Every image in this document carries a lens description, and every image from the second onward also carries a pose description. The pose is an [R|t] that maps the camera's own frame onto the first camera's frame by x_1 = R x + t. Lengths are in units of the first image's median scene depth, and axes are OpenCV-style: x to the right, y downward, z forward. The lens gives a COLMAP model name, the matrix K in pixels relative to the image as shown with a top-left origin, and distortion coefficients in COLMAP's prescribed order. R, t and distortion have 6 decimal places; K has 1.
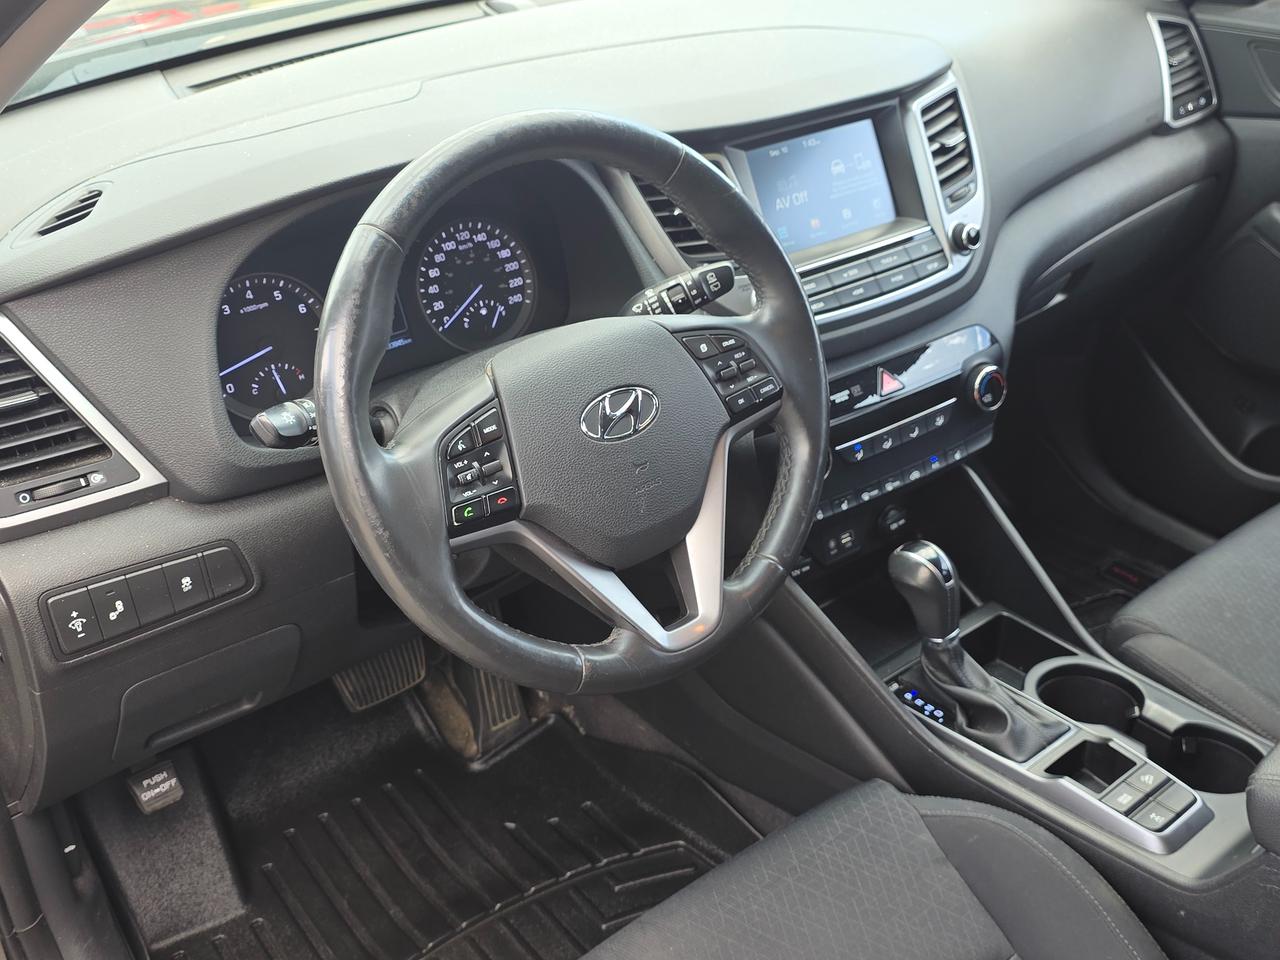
lens RADIAL K [[1372.5, 0, 640.0], [0, 1372.5, 480.0], [0, 0, 1]] dist [0.156163, -0.417875]
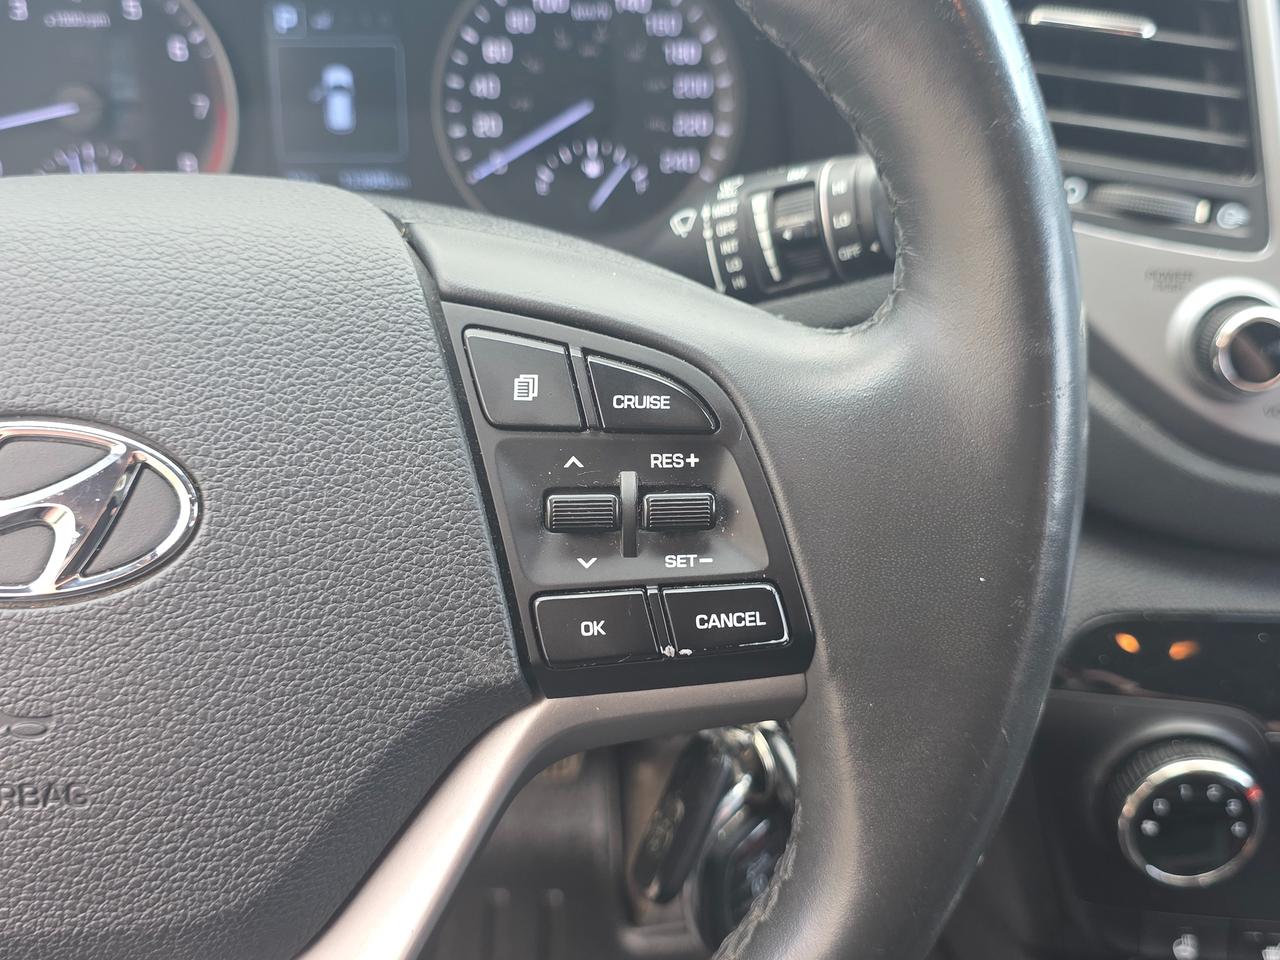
lens RADIAL K [[1372.5, 0, 640.0], [0, 1372.5, 480.0], [0, 0, 1]] dist [0.156163, -0.417875]
pose [[0.784686, 0.356498, -0.507126, 0.158360], [-0.323901, 0.933320, 0.154925, -0.098916], [0.528542, 0.042691, 0.847833, 0.610471]]
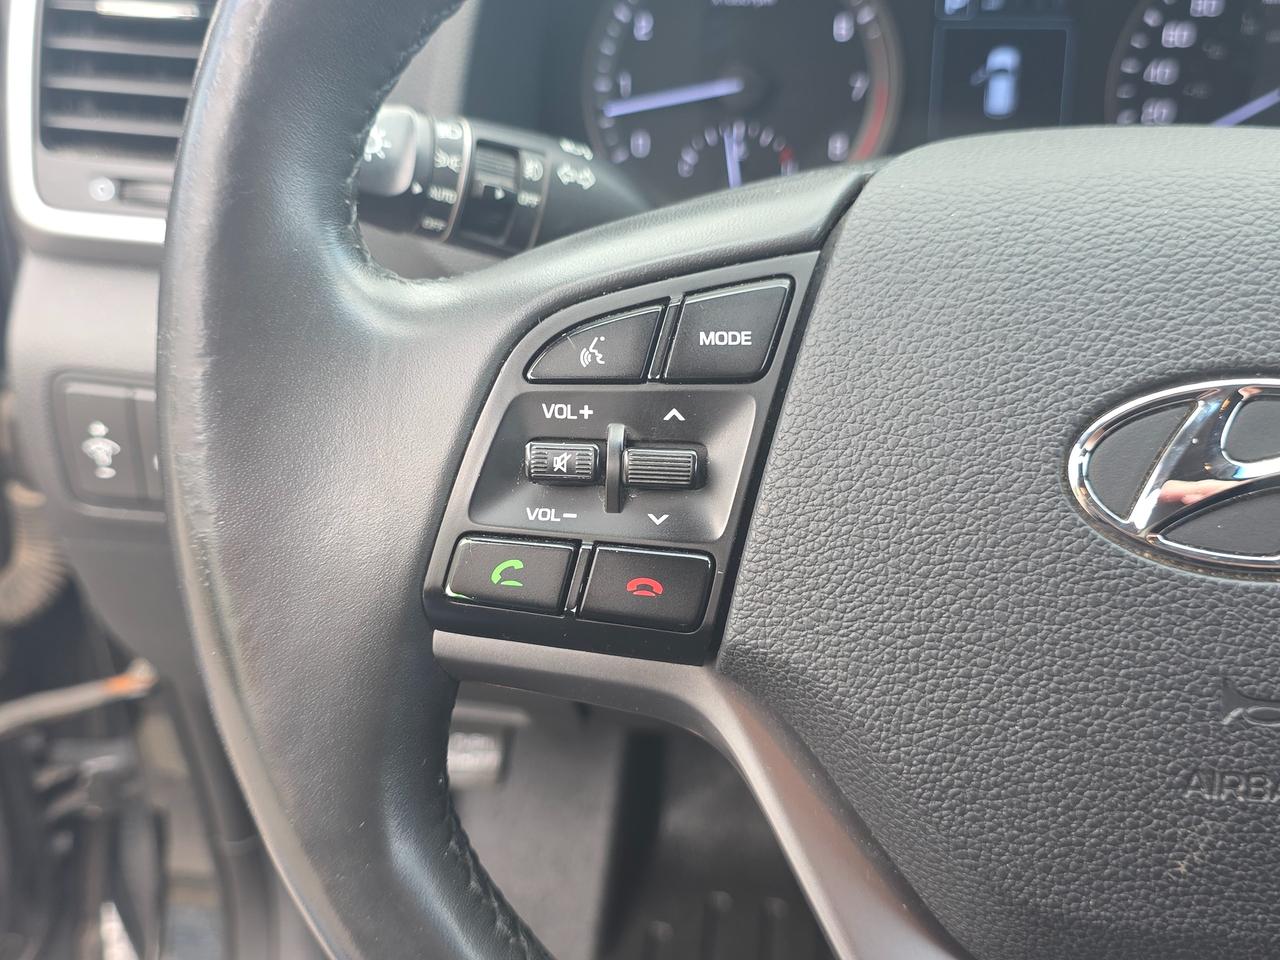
lens RADIAL K [[1372.5, 0, 640.0], [0, 1372.5, 480.0], [0, 0, 1]] dist [0.156163, -0.417875]
pose [[0.707927, 0.387308, -0.590620, 0.039369], [-0.355255, 0.918015, 0.176187, -0.037645], [0.610437, 0.085094, 0.787481, 0.537561]]
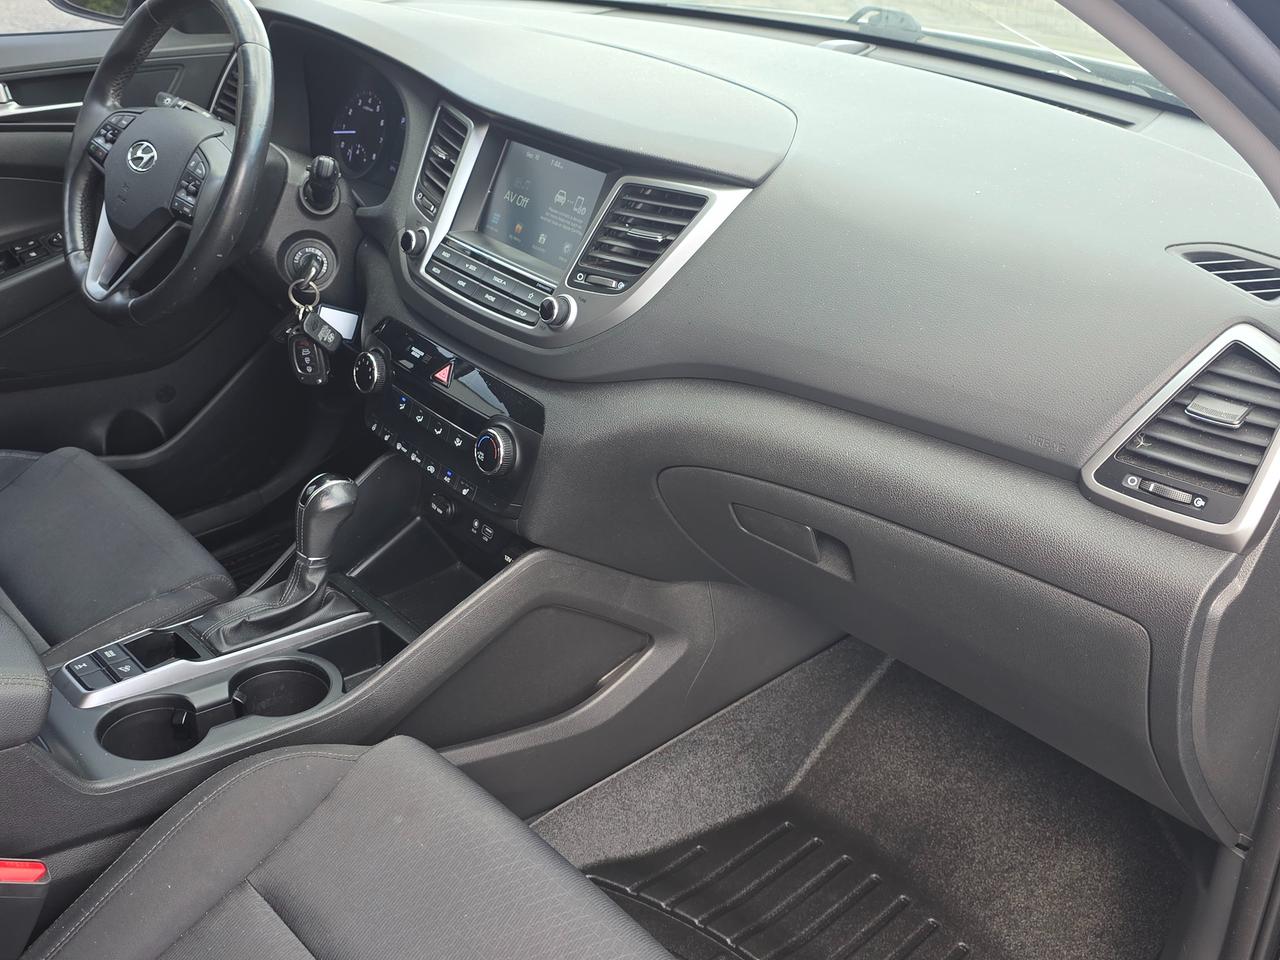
lens RADIAL K [[1372.5, 0, 640.0], [0, 1372.5, 480.0], [0, 0, 1]] dist [0.156163, -0.417875]
pose [[0.020819, 0.467605, -0.883693, 1.192004], [-0.518821, 0.760610, 0.390252, -0.514926], [0.854629, 0.450353, 0.258439, 0.909787]]
